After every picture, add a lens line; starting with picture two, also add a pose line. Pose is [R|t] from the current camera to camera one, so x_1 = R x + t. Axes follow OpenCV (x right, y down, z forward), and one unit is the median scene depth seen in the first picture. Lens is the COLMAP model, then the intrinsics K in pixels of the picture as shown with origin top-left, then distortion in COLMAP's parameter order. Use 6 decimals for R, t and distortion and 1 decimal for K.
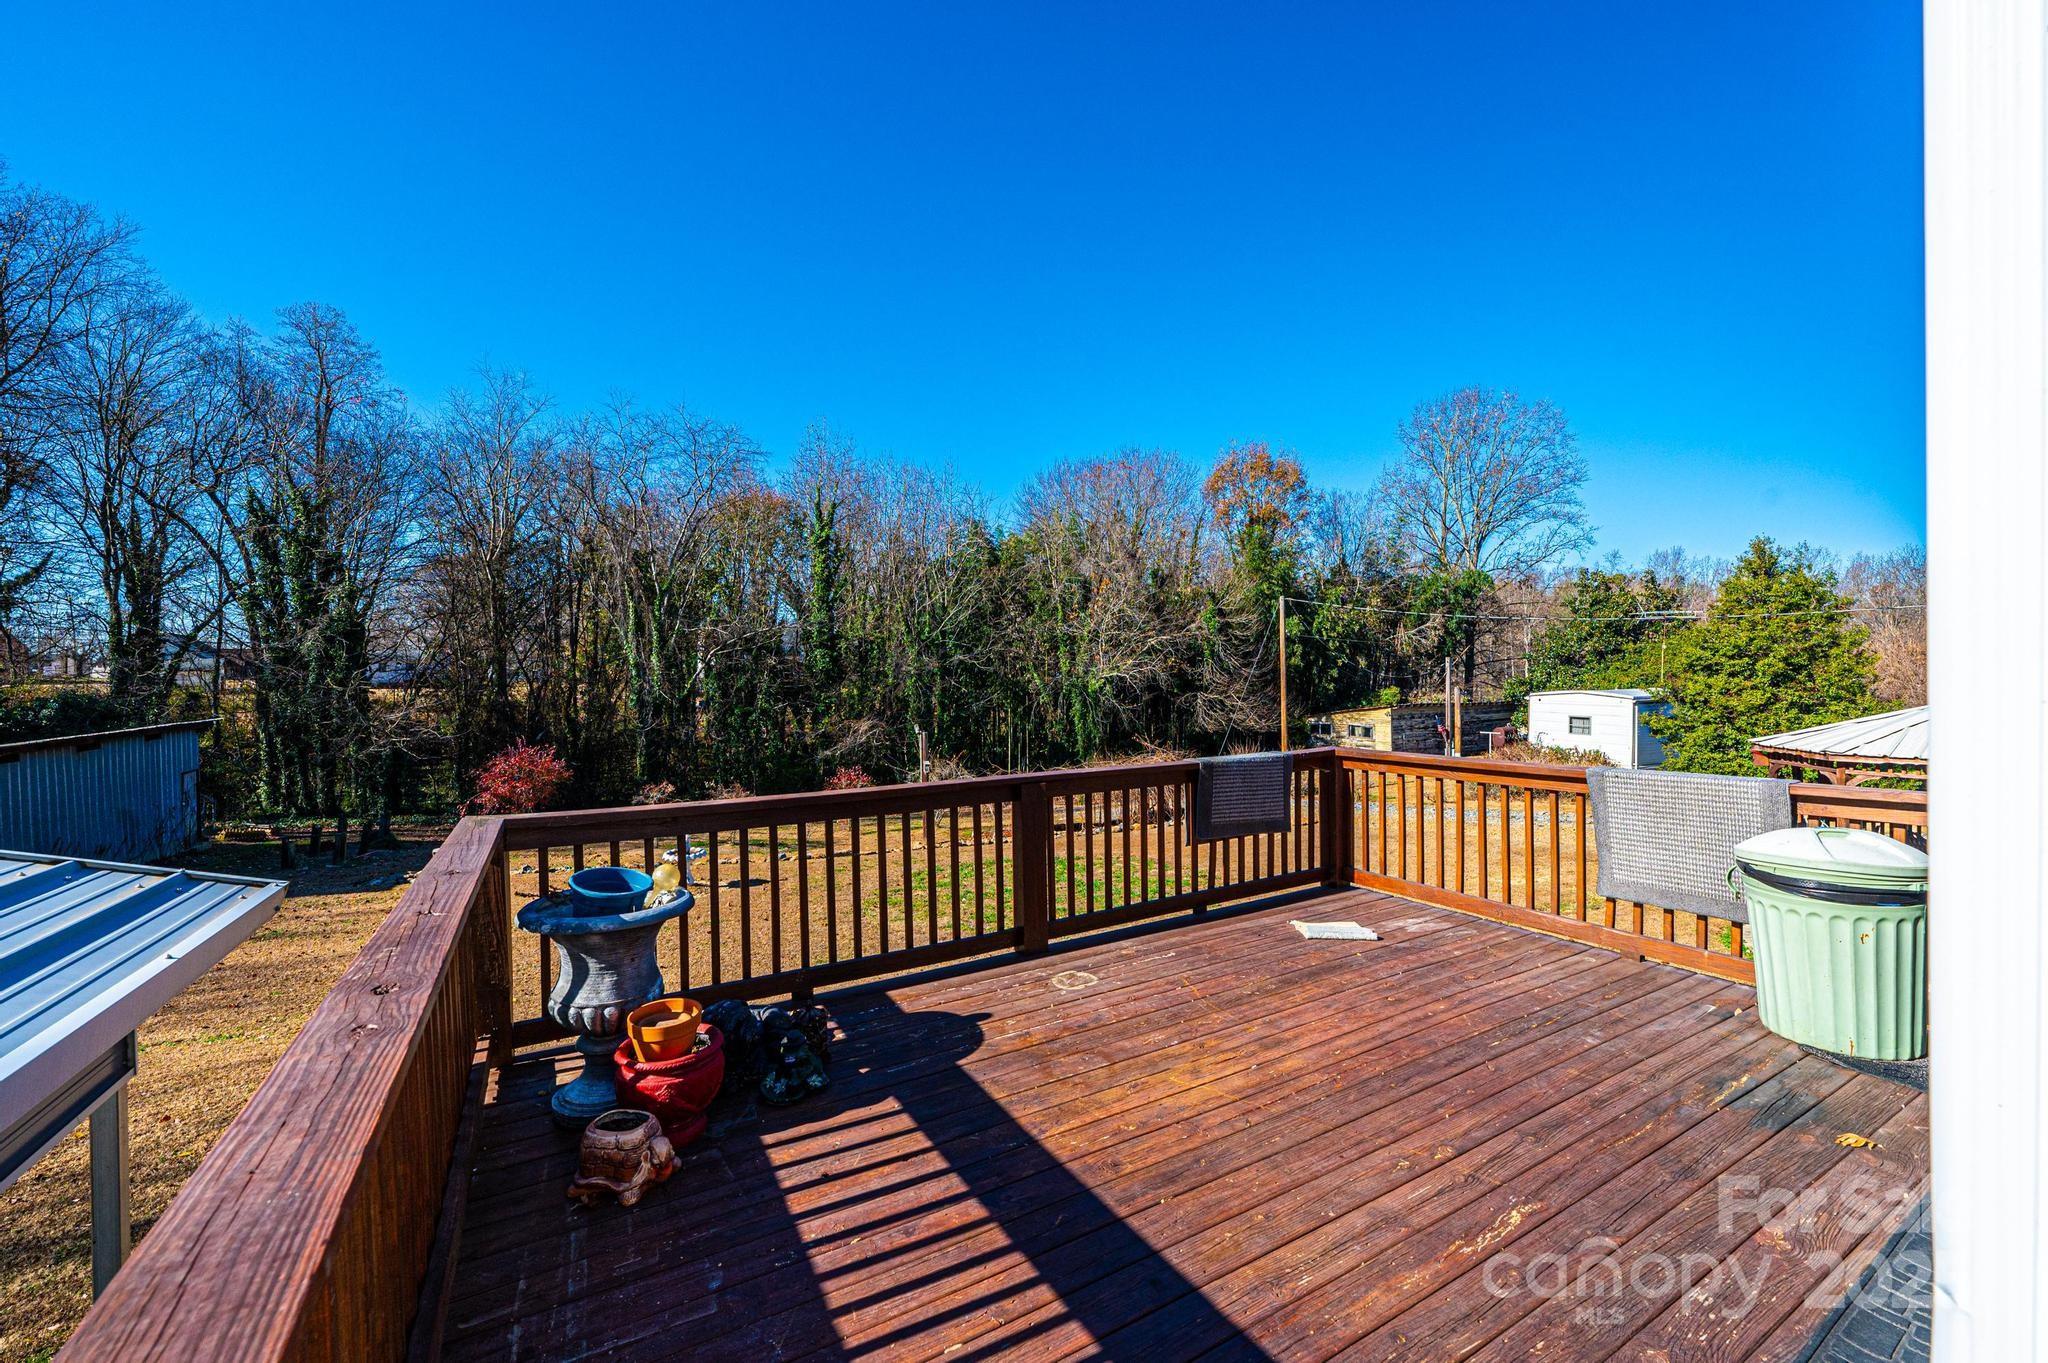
lens RADIAL K [[811.7, 0, 1024.7], [0, 811.7, 684.5], [0, 0, 1]] dist [-0.001071, -0.000105]
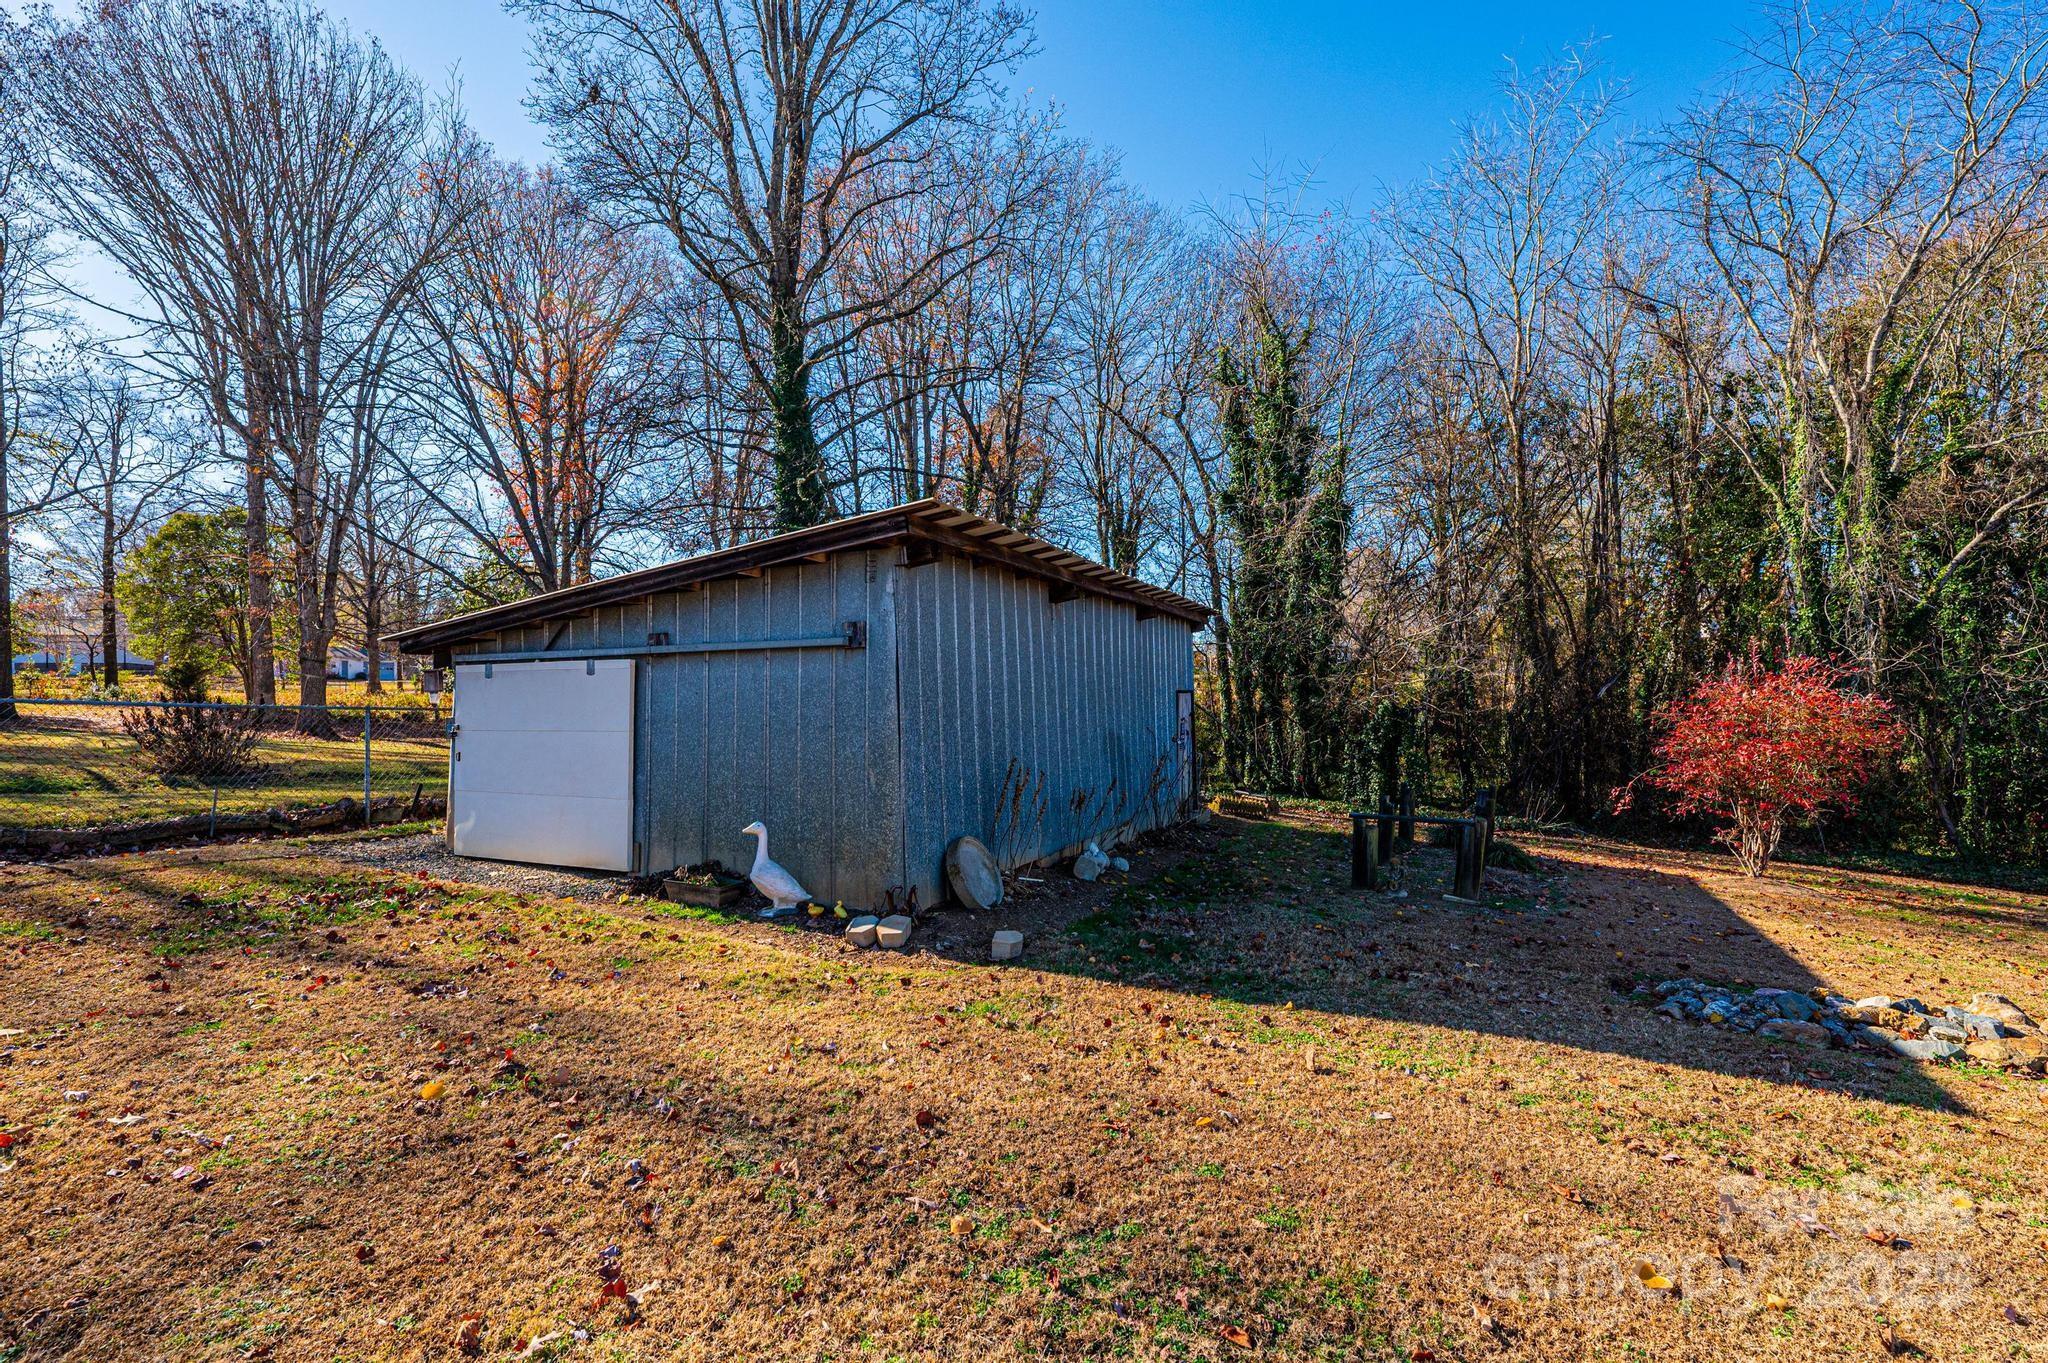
lens RADIAL K [[811.7, 0, 1024.7], [0, 811.7, 684.5], [0, 0, 1]] dist [-0.001071, -0.000105]
pose [[0.591412, -0.008095, -0.806329, -0.442387], [-0.010686, 0.999783, -0.017875, 0.081829], [0.806299, 0.019188, 0.591197, 0.393304]]
